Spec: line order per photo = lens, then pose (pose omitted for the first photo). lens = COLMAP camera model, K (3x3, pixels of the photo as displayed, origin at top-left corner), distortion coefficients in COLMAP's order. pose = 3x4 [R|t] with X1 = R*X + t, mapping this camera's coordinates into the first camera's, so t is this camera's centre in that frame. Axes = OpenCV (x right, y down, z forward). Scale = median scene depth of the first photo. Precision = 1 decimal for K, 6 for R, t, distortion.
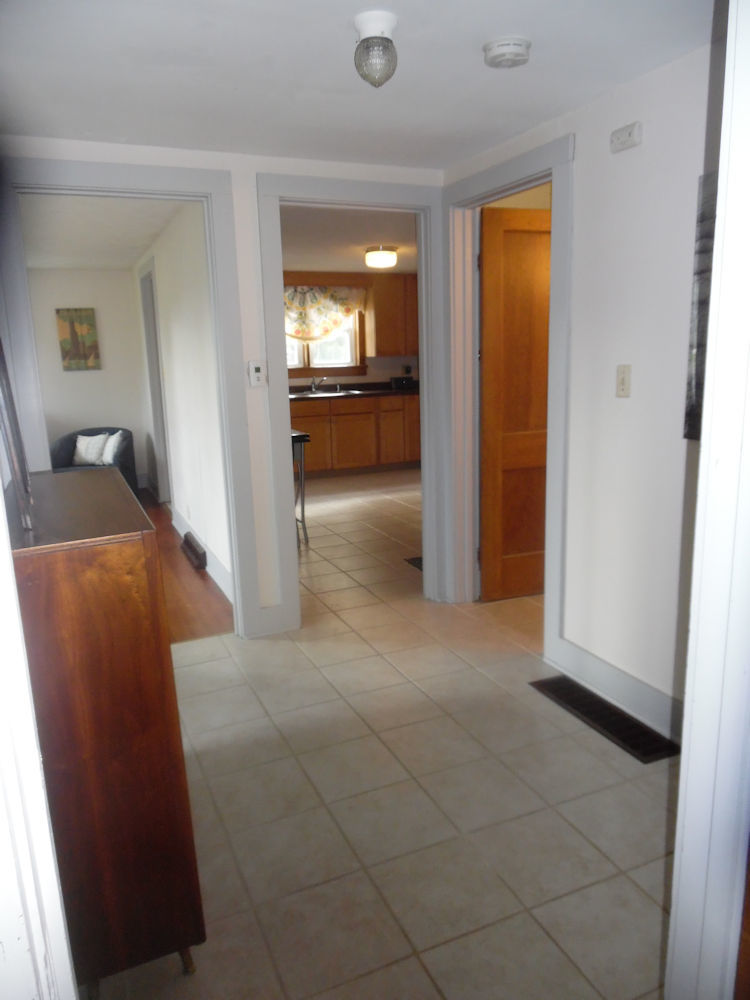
lens RADIAL K [[711.1, 0, 372.7], [0, 711.1, 499.3], [0, 0, 1]] dist [0.002582, -0.000005]
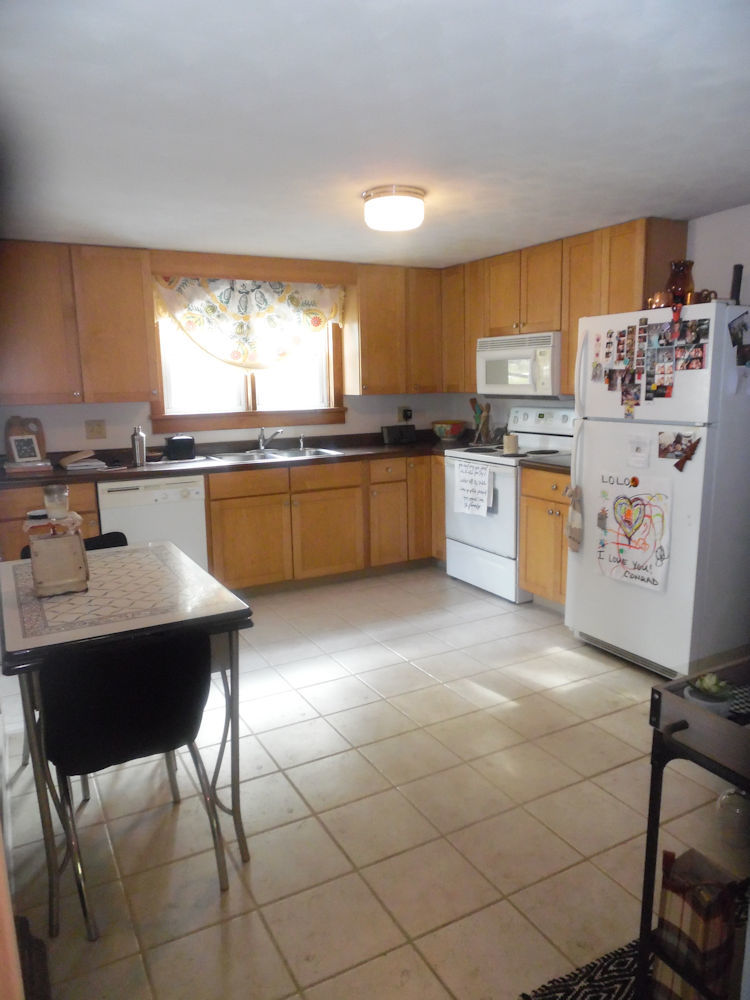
lens RADIAL K [[711.1, 0, 376.9], [0, 711.1, 503.7], [0, 0, 1]] dist [0.002582, -0.000005]
pose [[0.997119, -0.006042, 0.075607, -0.030702], [0.008303, 0.999527, -0.029625, -0.086172], [-0.075393, 0.030167, 0.996697, 0.376142]]
